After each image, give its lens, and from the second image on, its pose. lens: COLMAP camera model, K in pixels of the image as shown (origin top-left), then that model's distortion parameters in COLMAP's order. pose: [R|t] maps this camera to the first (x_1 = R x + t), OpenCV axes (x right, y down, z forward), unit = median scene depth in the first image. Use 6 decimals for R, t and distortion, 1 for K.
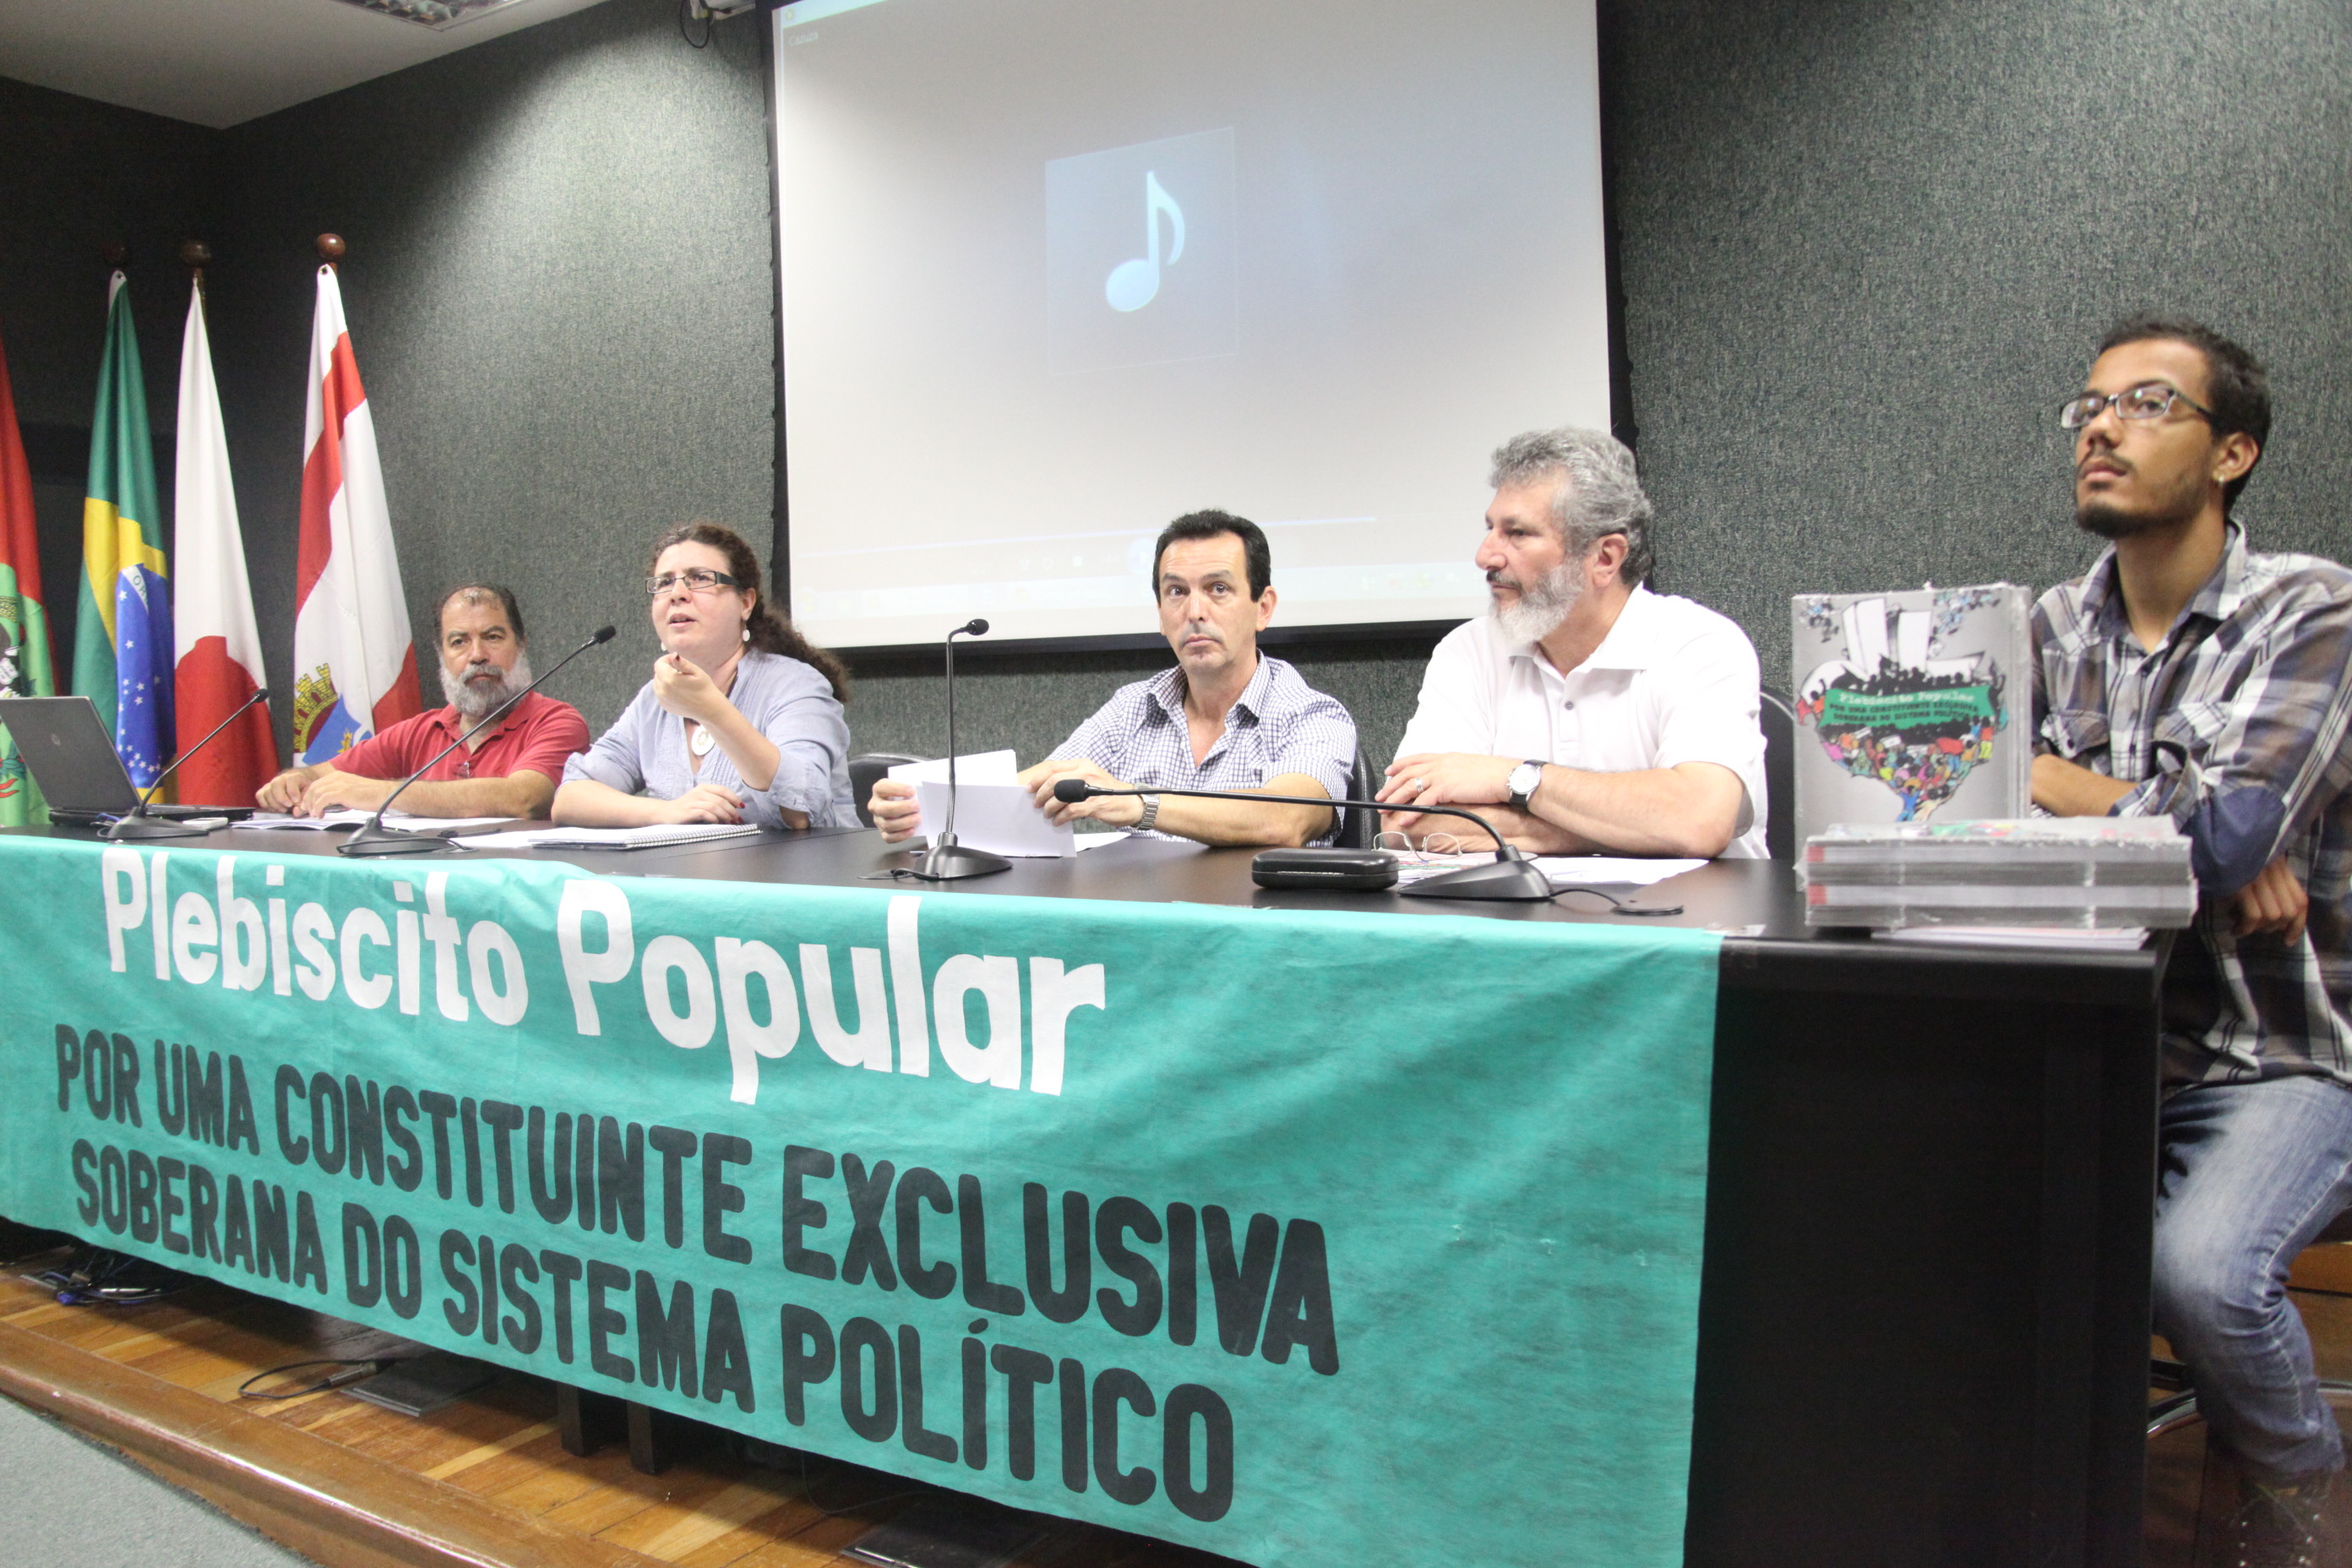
lens RADIAL K [[1931.1, 0, 1176.0], [0, 1931.1, 784.0], [0, 0, 1]] dist [-0.175640, 0.178687]
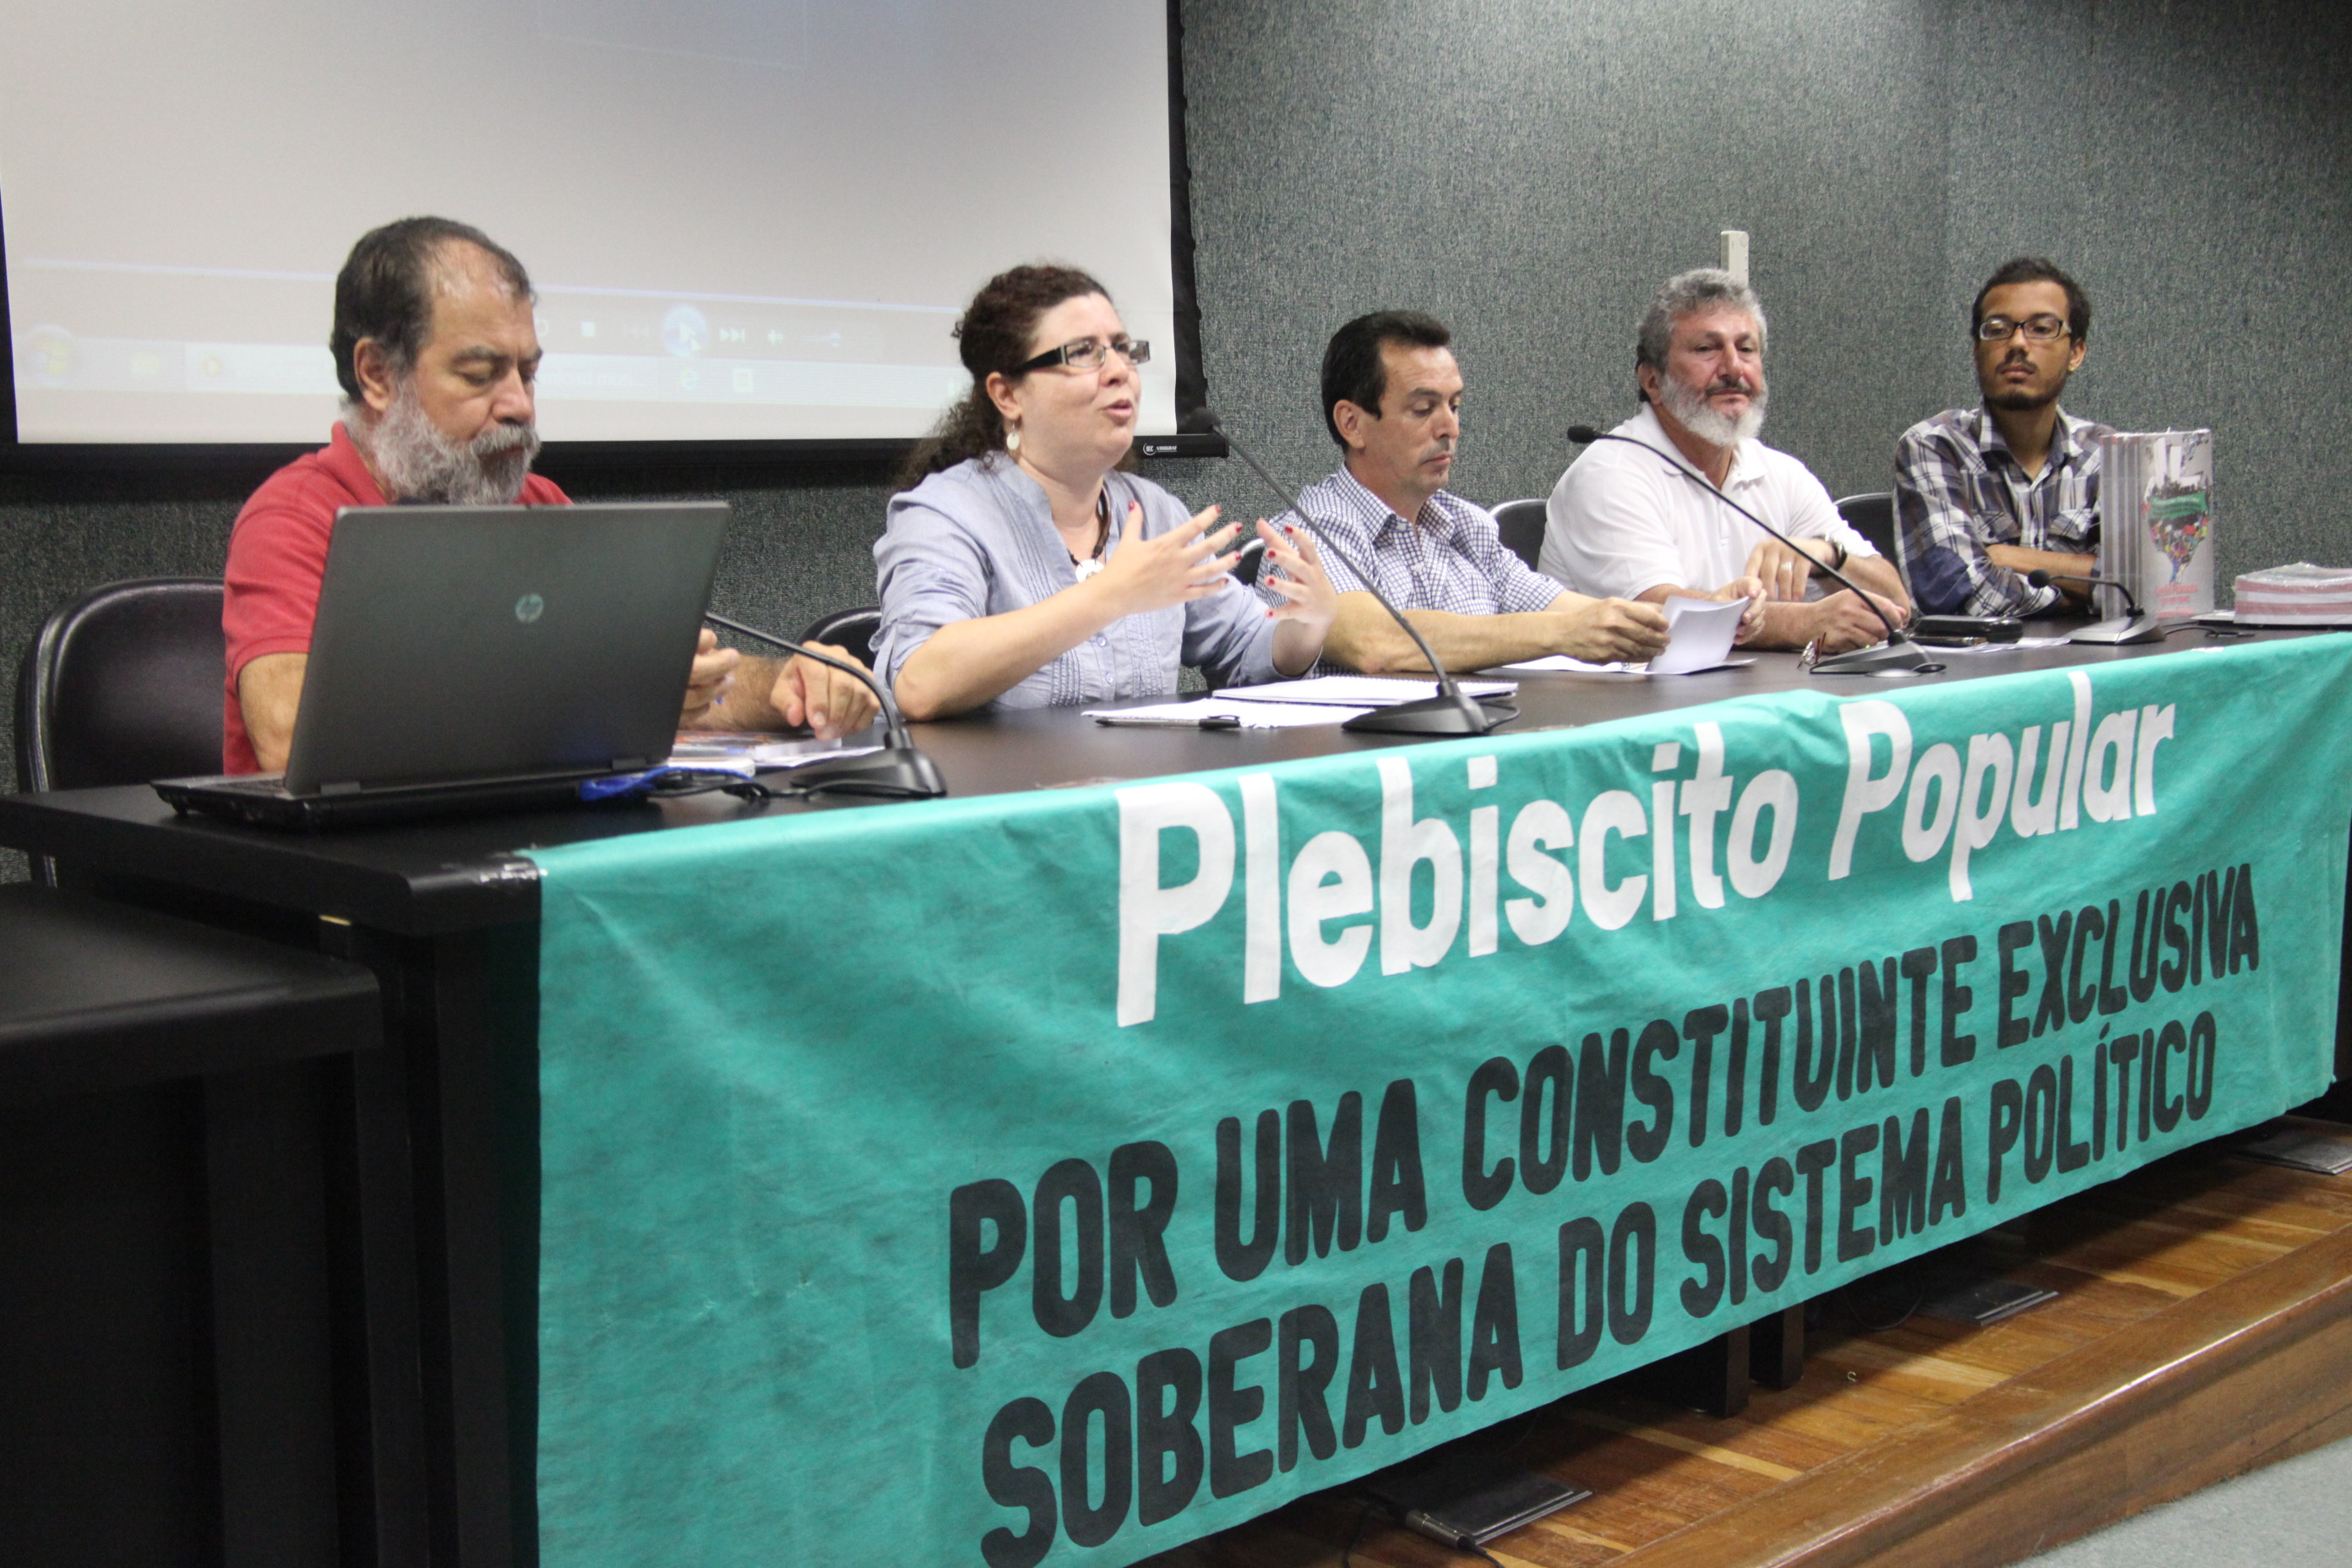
lens RADIAL K [[2865.9, 0, 1176.0], [0, 2865.9, 784.0], [0, 0, 1]] dist [0.010828, 0.043470]
pose [[0.214617, -0.085947, 0.972909, -1.547217], [0.066219, 0.995109, 0.073300, -0.028902], [-0.974451, 0.048694, 0.219258, 0.924244]]
